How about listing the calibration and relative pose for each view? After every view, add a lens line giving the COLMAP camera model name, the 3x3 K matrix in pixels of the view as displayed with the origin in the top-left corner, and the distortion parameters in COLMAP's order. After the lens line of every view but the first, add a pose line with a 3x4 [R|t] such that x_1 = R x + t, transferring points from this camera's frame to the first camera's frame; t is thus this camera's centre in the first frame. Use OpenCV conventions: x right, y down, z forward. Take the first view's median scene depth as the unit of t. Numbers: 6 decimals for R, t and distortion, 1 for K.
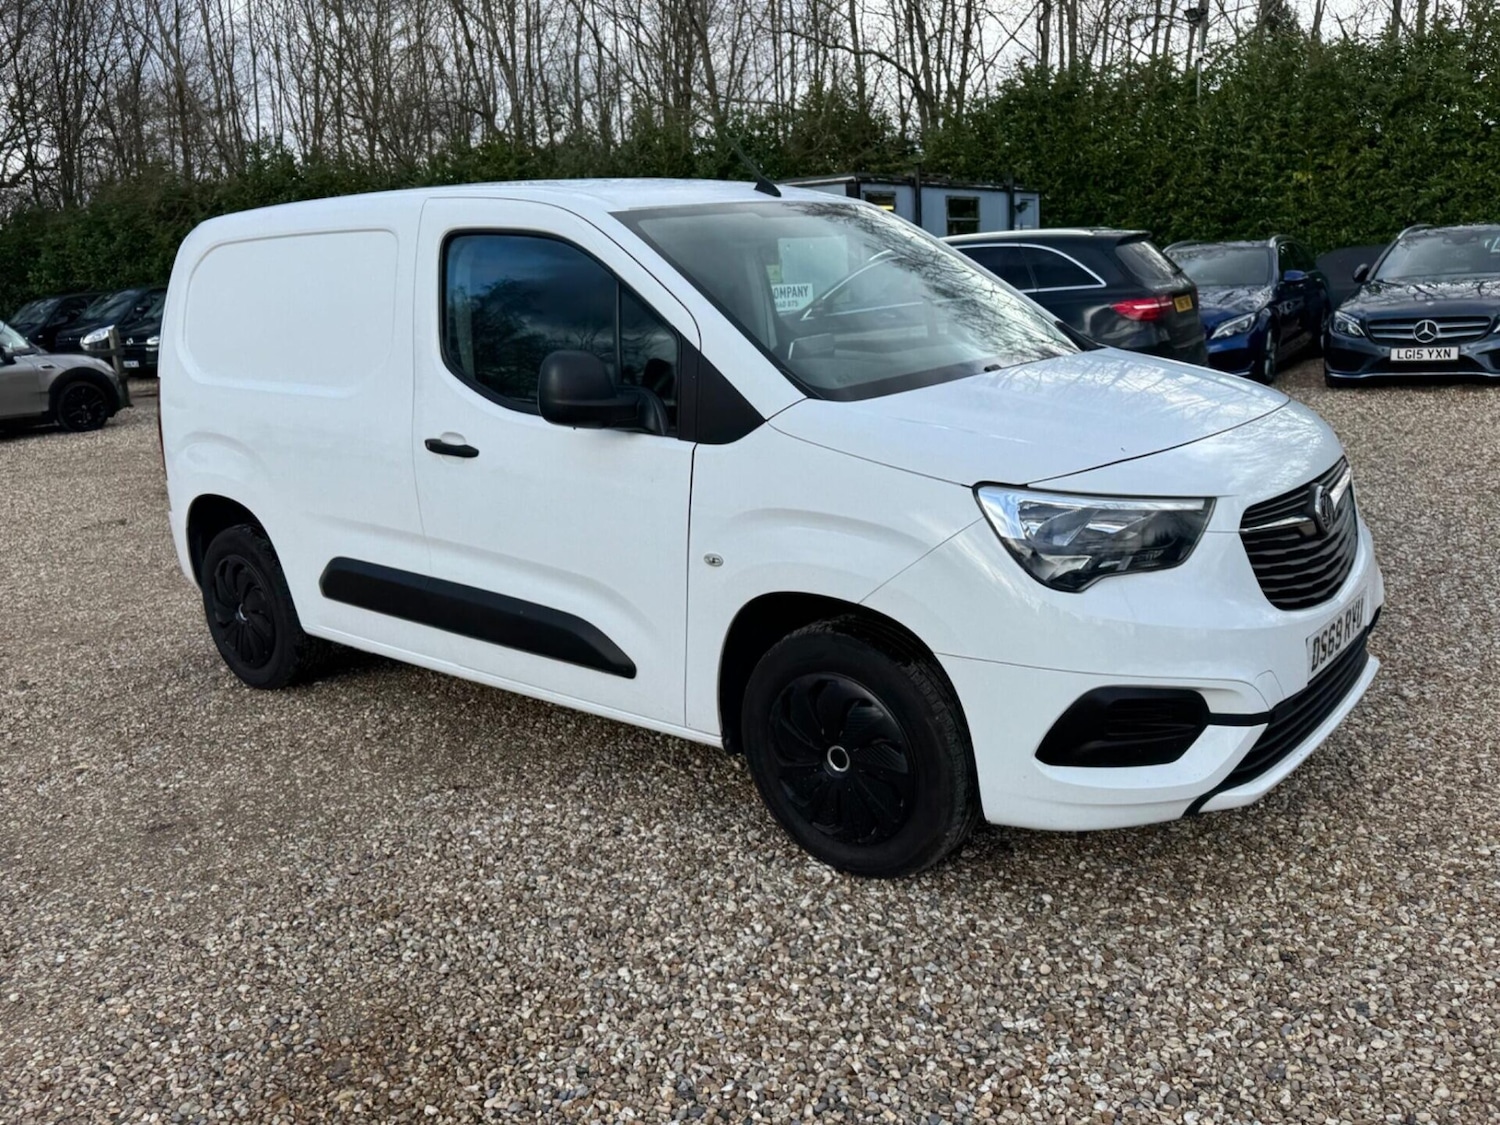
lens RADIAL K [[1222.9, 0, 750.8], [0, 1222.9, 559.2], [0, 0, 1]] dist [0.088526, -0.170932]
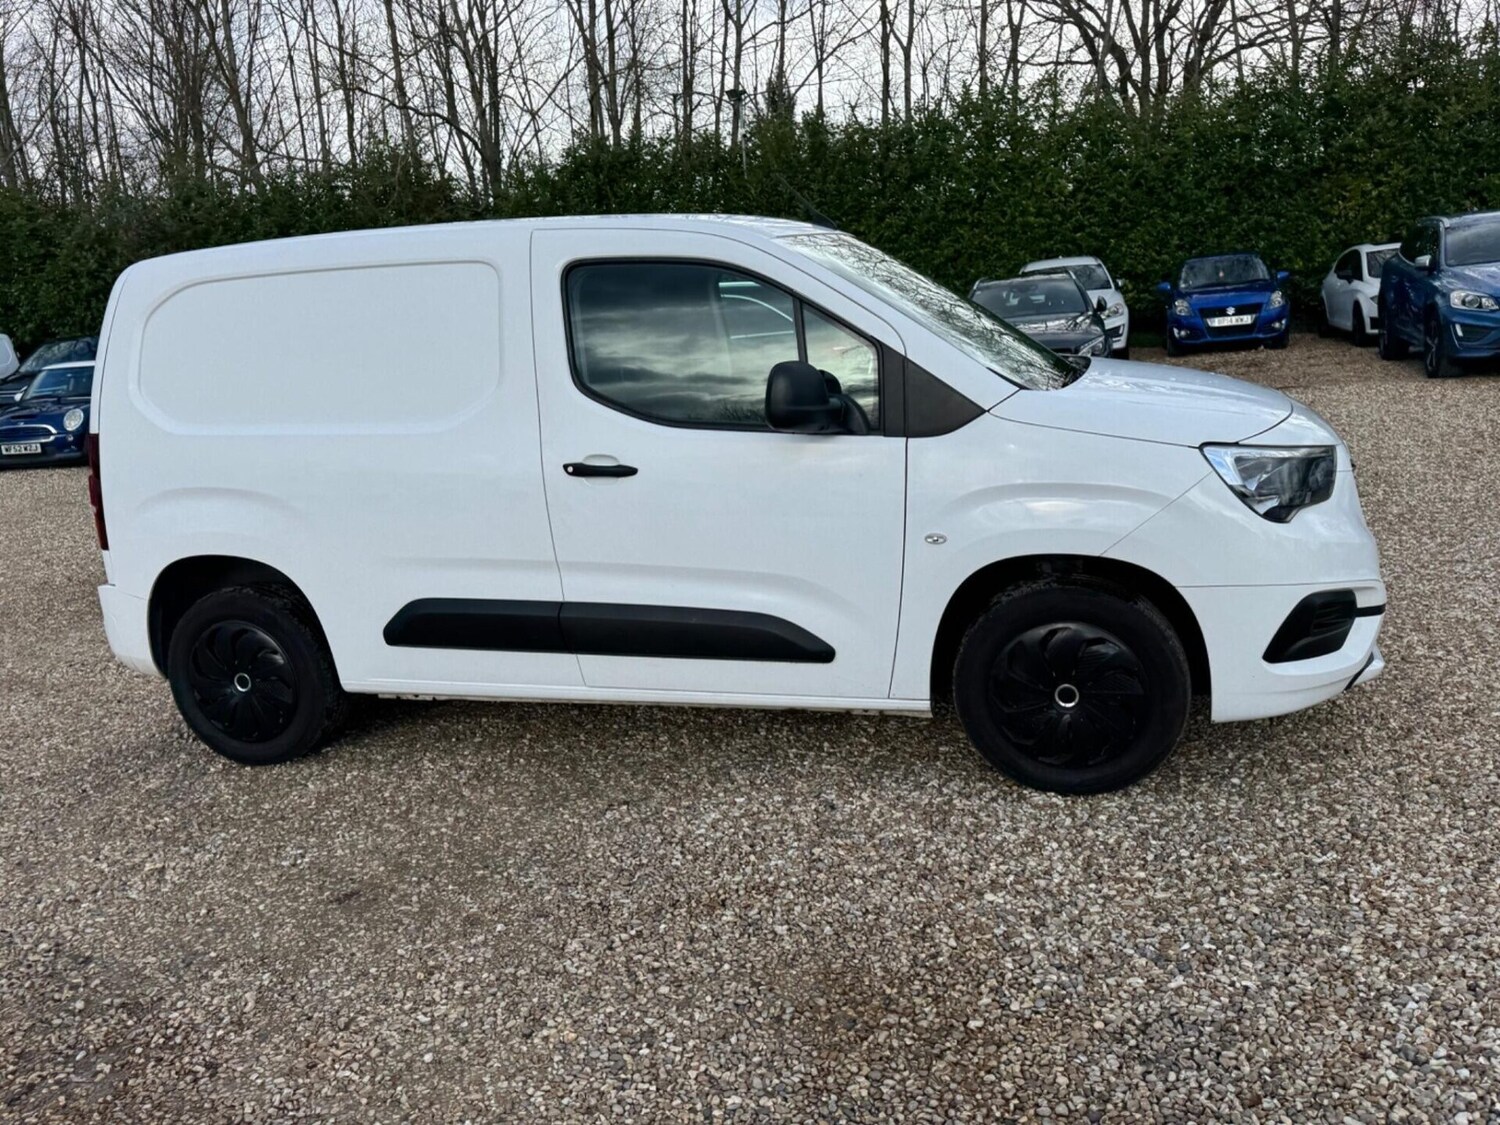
lens RADIAL K [[1215.9, 0, 744.4], [0, 1215.9, 564.4], [0, 0, 1]] dist [0.063854, -0.096818]
pose [[0.921064, -0.097162, 0.377094, -0.636144], [0.114039, 0.993218, -0.022632, 0.029998], [-0.372338, 0.063849, 0.925898, 0.028167]]
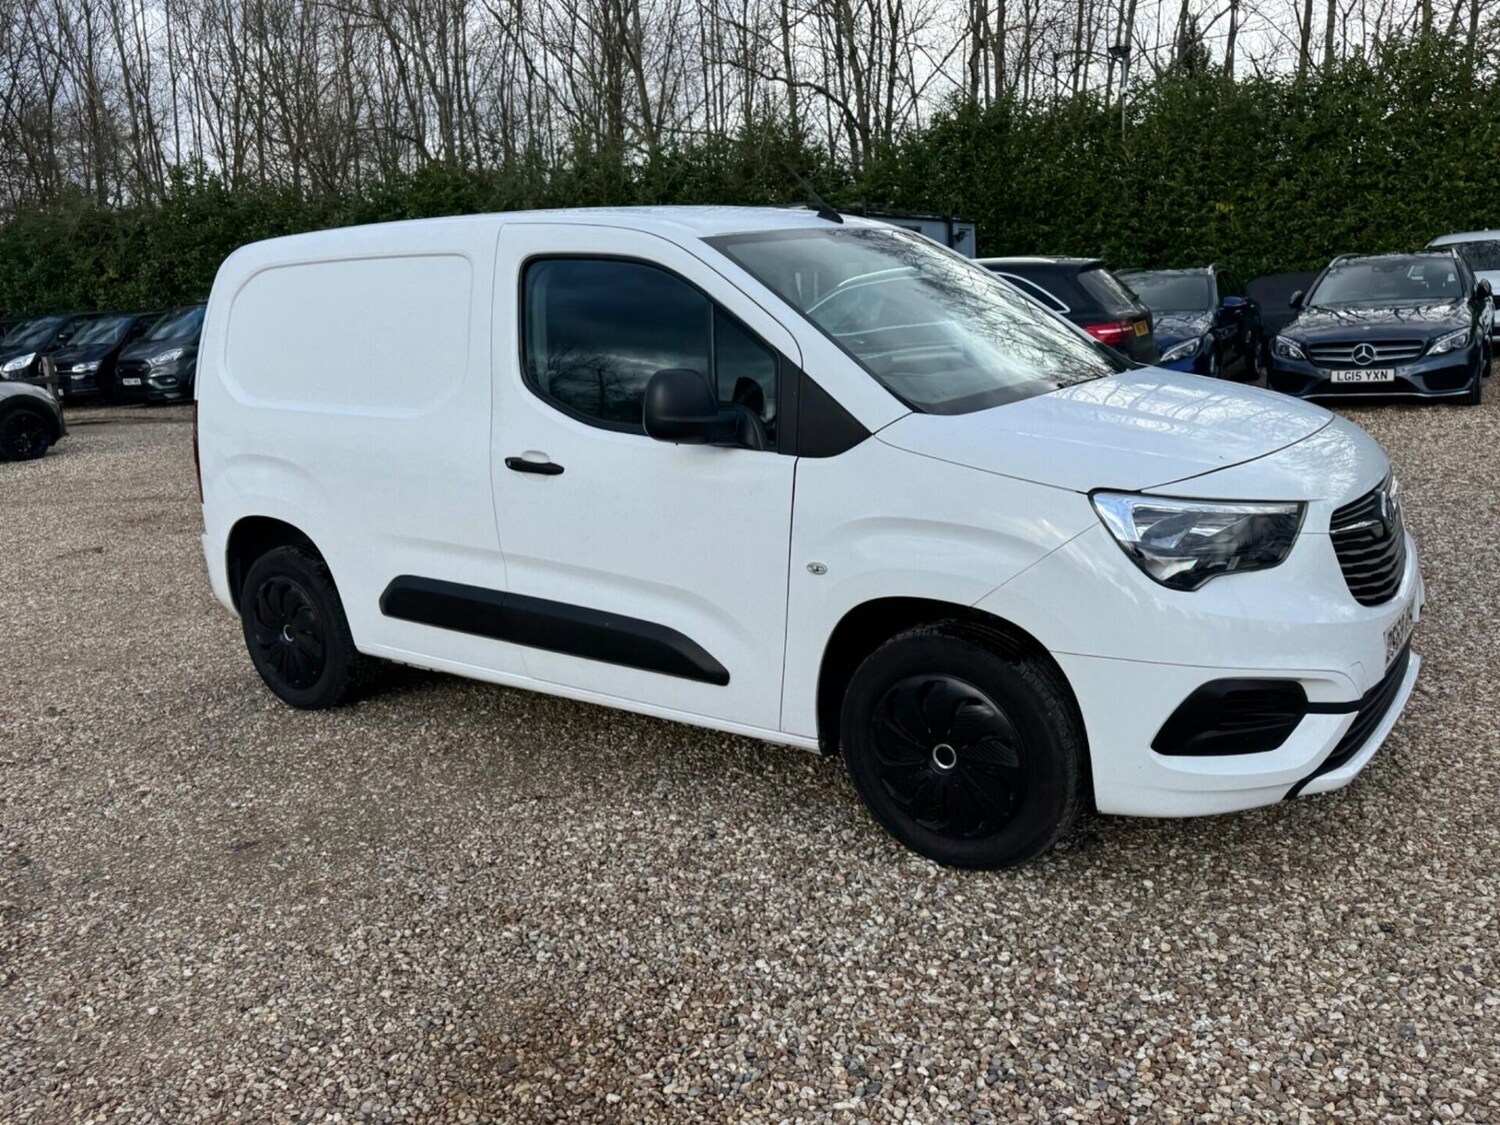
lens RADIAL K [[1221.1, 0, 749.0], [0, 1221.1, 560.0], [0, 0, 1]] dist [0.067887, -0.110831]
pose [[0.997888, -0.012863, 0.063668, -0.158688], [0.014145, 0.999706, -0.019716, 0.013664], [-0.063396, 0.020575, 0.997776, -0.034462]]
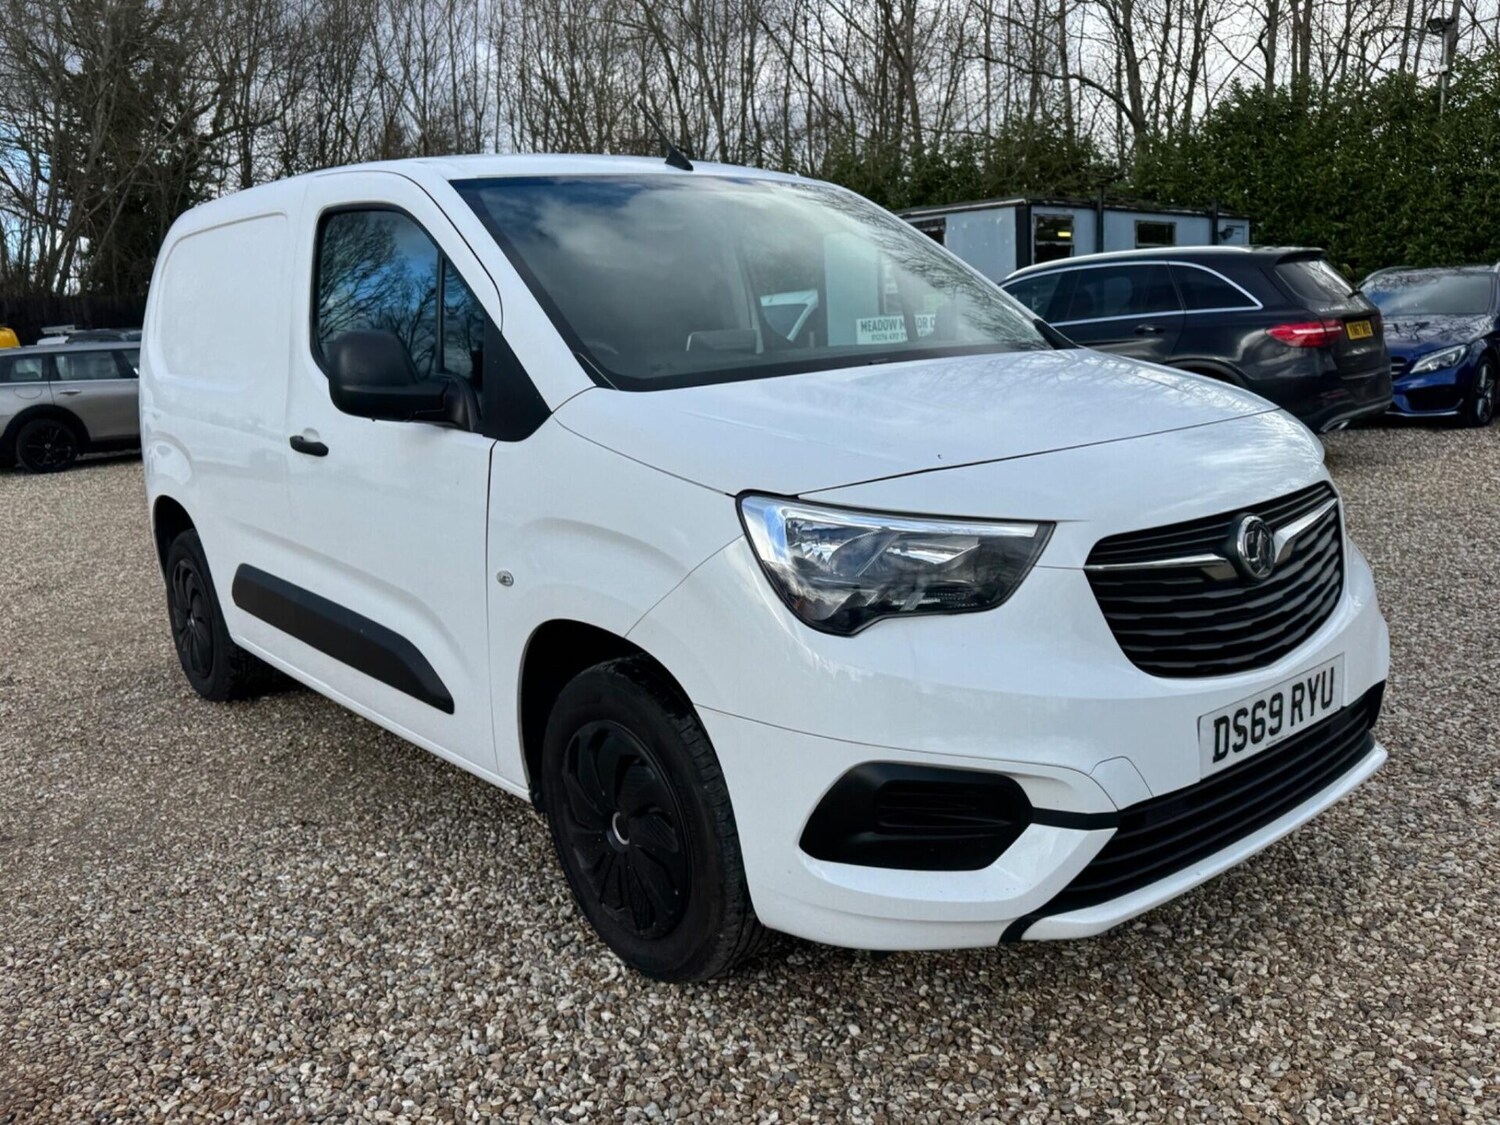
lens RADIAL K [[1236.3, 0, 752.7], [0, 1236.3, 545.0], [0, 0, 1]] dist [0.045254, -0.078850]
pose [[0.983087, 0.041004, -0.178488, 0.295230], [-0.048518, 0.998101, -0.037941, 0.001828], [0.176593, 0.045959, 0.983210, 0.197496]]
